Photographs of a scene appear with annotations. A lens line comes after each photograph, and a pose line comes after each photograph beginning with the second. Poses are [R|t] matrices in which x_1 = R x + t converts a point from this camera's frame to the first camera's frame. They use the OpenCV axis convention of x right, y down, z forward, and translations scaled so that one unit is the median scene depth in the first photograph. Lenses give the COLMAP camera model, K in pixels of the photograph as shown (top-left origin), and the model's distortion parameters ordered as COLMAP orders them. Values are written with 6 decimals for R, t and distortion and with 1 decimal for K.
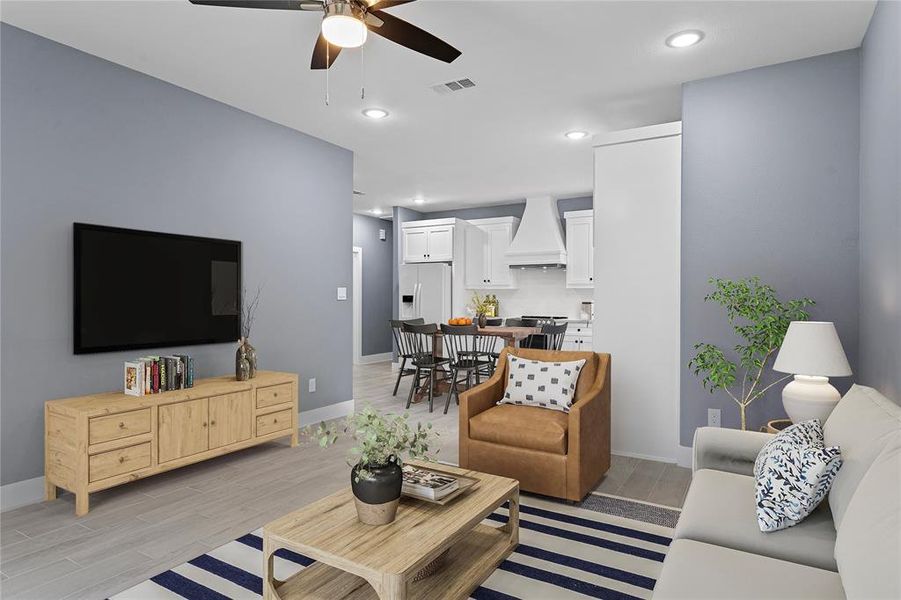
lens RADIAL K [[512.7, 0, 453.5], [0, 512.7, 298.1], [0, 0, 1]] dist [0.001644, 0.002000]
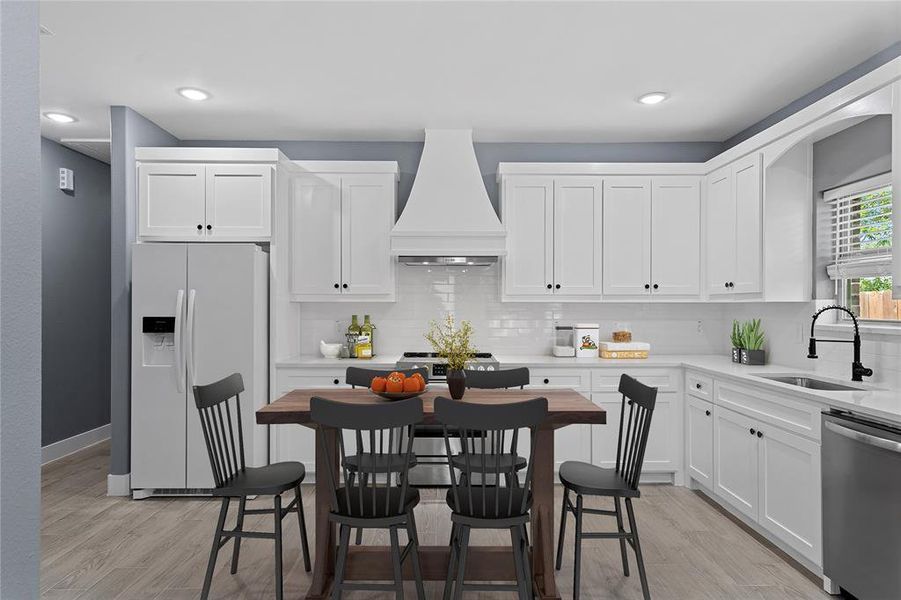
lens RADIAL K [[526.2, 0, 449.5], [0, 526.2, 304.0], [0, 0, 1]] dist [0.007648, 0.000918]
pose [[0.852614, -0.000679, 0.522540, -0.117768], [-0.000720, 0.999997, 0.002475, -0.017910], [-0.522540, -0.002486, 0.852611, 0.526468]]
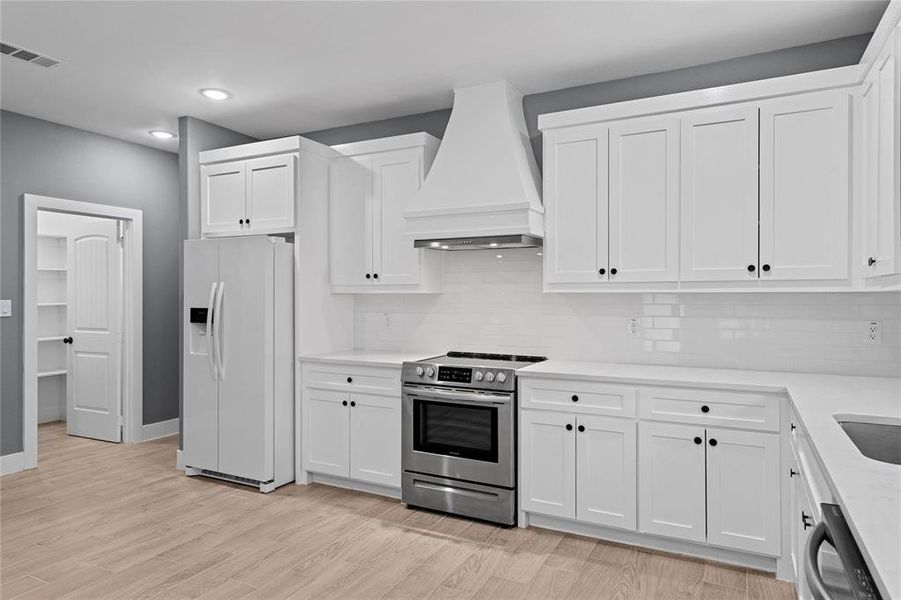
lens RADIAL K [[560.5, 0, 454.1], [0, 560.5, 296.4], [0, 0, 1]] dist [0.005365, 0.000851]
pose [[0.997920, -0.002494, 0.064411, 0.110143], [0.002353, 0.999995, 0.002274, -0.016878], [-0.064416, -0.002118, 0.997921, 0.514032]]
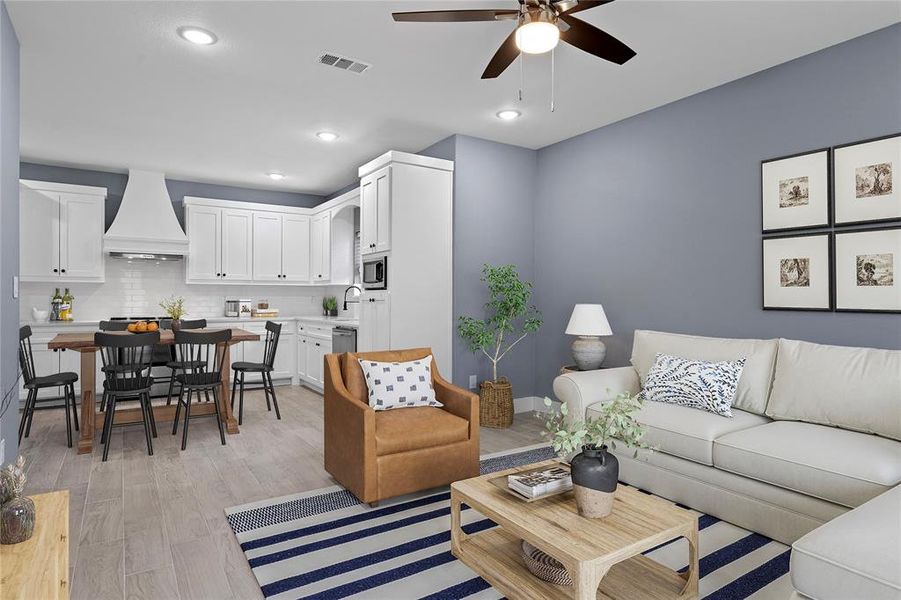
lens RADIAL K [[510.6, 0, 450.5], [0, 510.6, 300.0], [0, 0, 1]] dist [0.004682, 0.000431]
pose [[0.440508, -0.005002, 0.897735, -0.350635], [-0.003570, 0.999967, 0.007323, 0.000330], [-0.897742, -0.006430, 0.440475, 0.201736]]
